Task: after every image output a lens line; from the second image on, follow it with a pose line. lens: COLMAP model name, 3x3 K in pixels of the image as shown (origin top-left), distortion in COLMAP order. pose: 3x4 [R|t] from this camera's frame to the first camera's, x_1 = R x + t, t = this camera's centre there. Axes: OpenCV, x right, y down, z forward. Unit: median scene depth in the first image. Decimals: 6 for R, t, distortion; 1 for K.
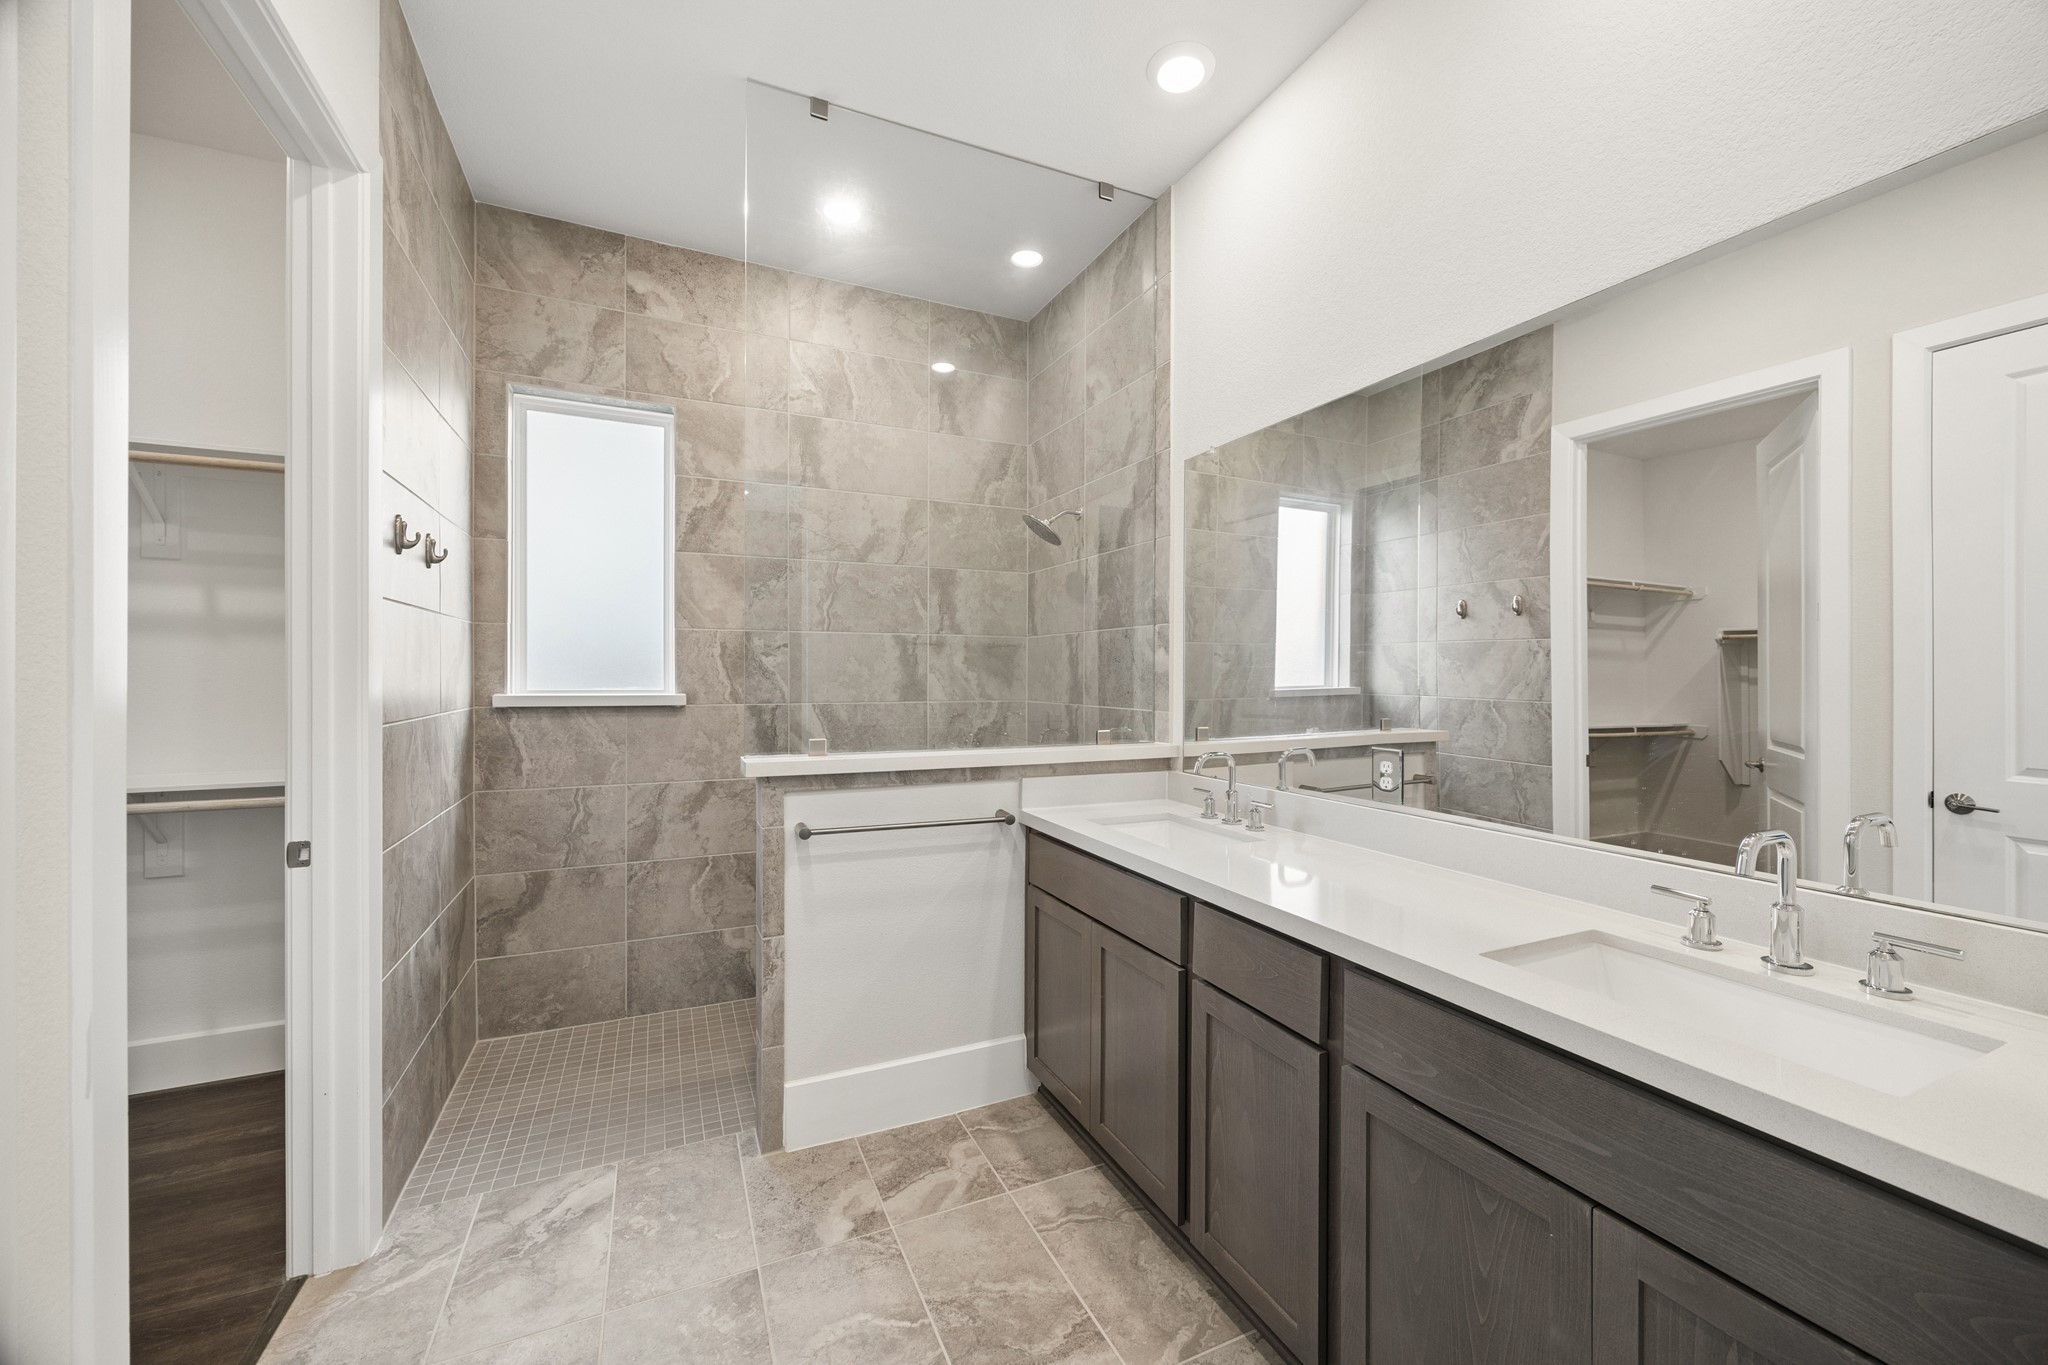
lens RADIAL K [[790.7, 0, 1028.4], [0, 790.7, 676.9], [0, 0, 1]] dist [0.000603, -0.000300]
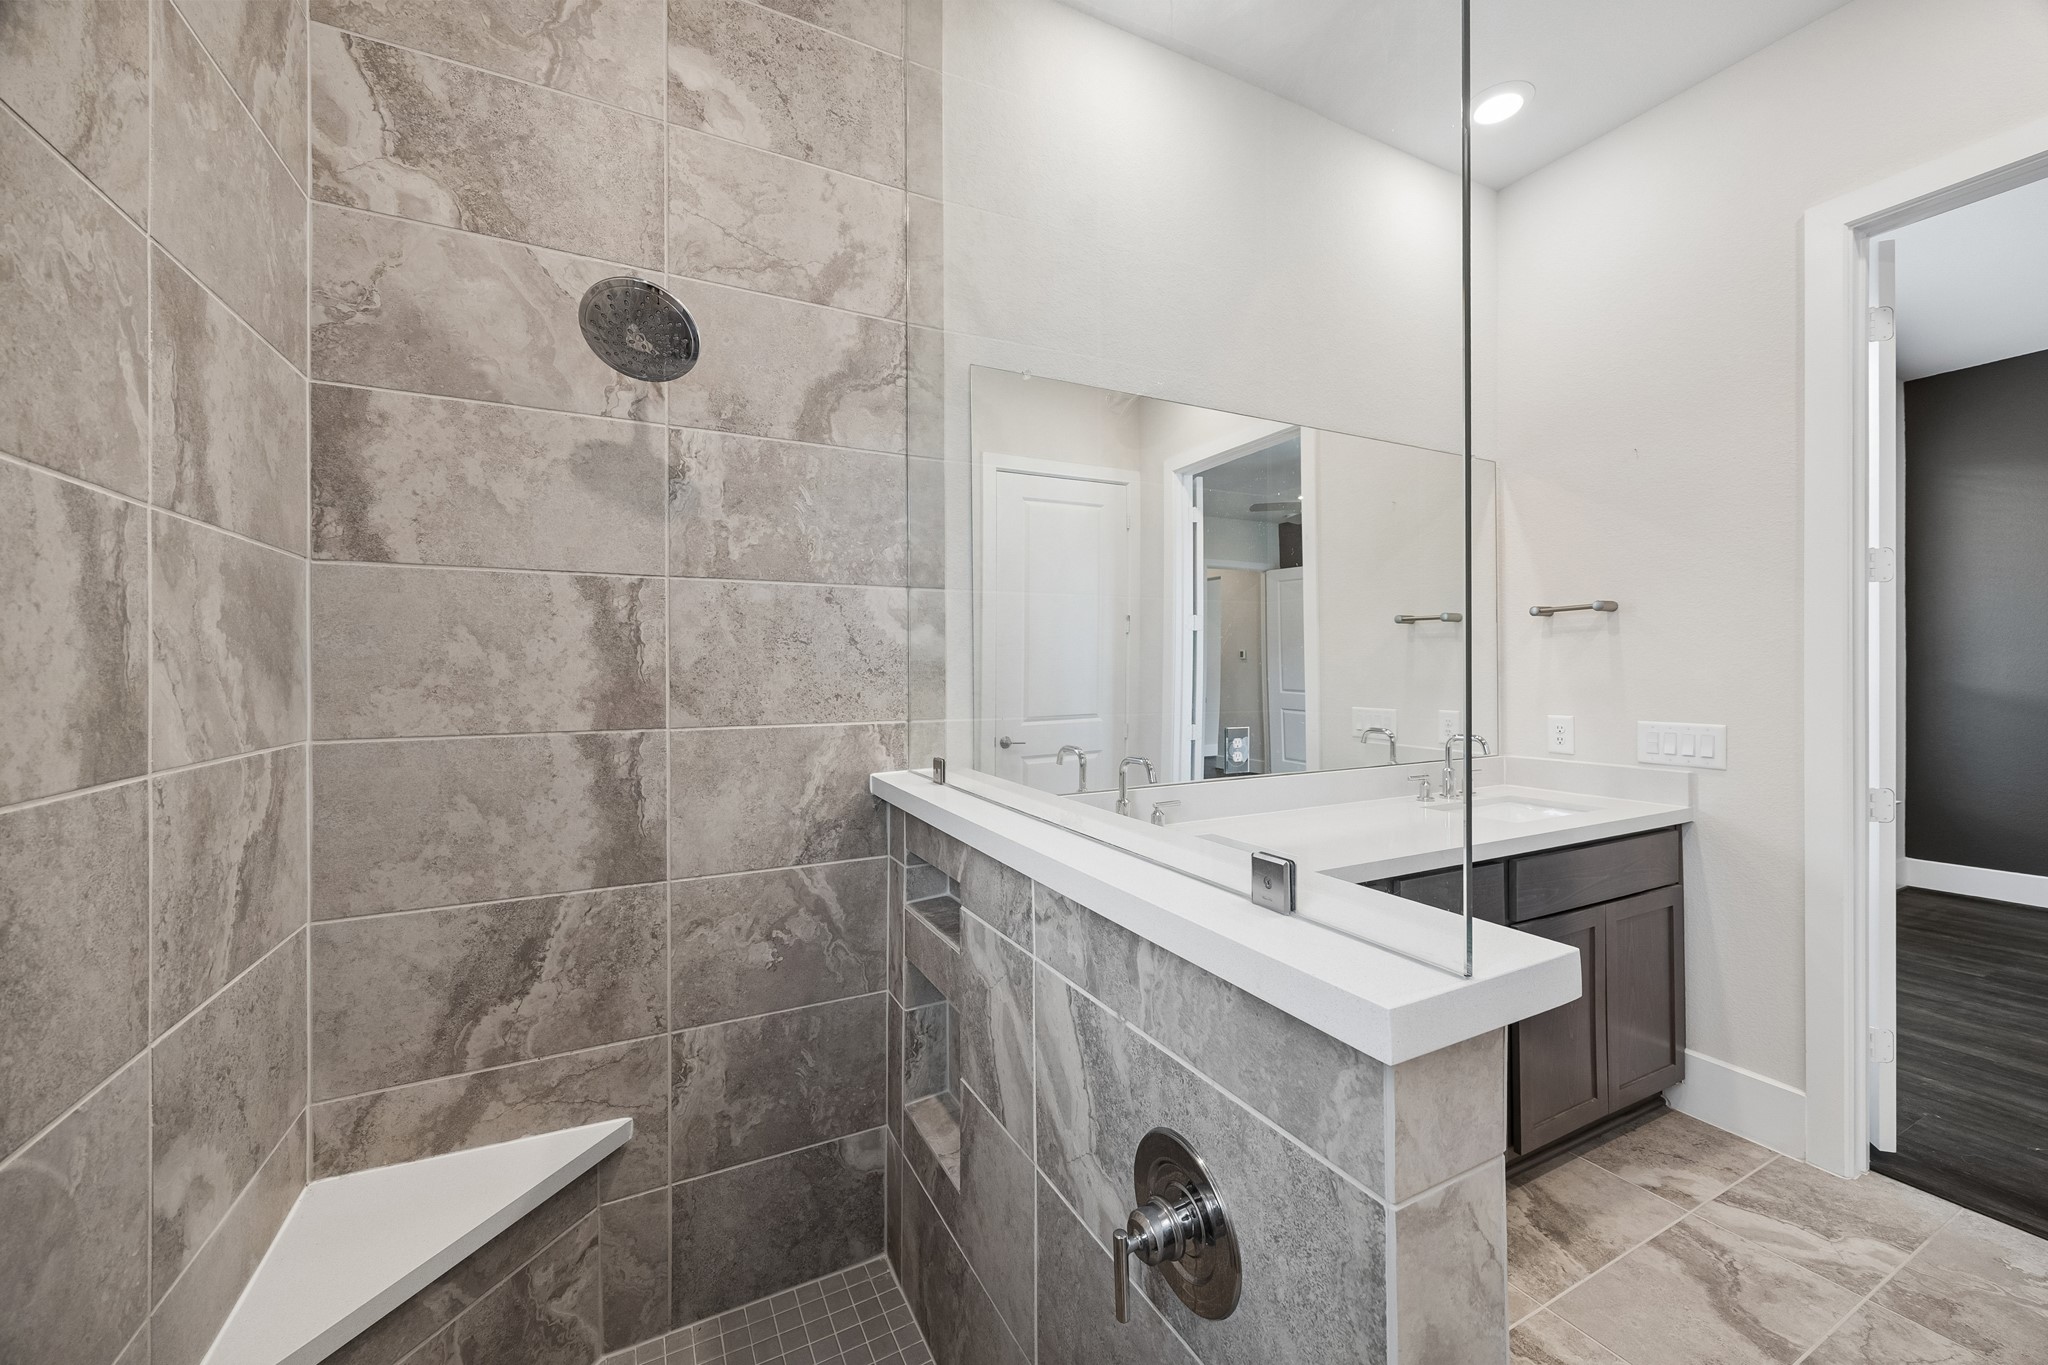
lens RADIAL K [[790.7, 0, 1023.4], [0, 790.7, 670.0], [0, 0, 1]] dist [0.000603, -0.000300]
pose [[-0.041467, -0.001872, 0.999138, -0.429459], [0.008989, 0.999957, 0.002247, 0.000216], [-0.999099, 0.009075, -0.041449, 0.819753]]
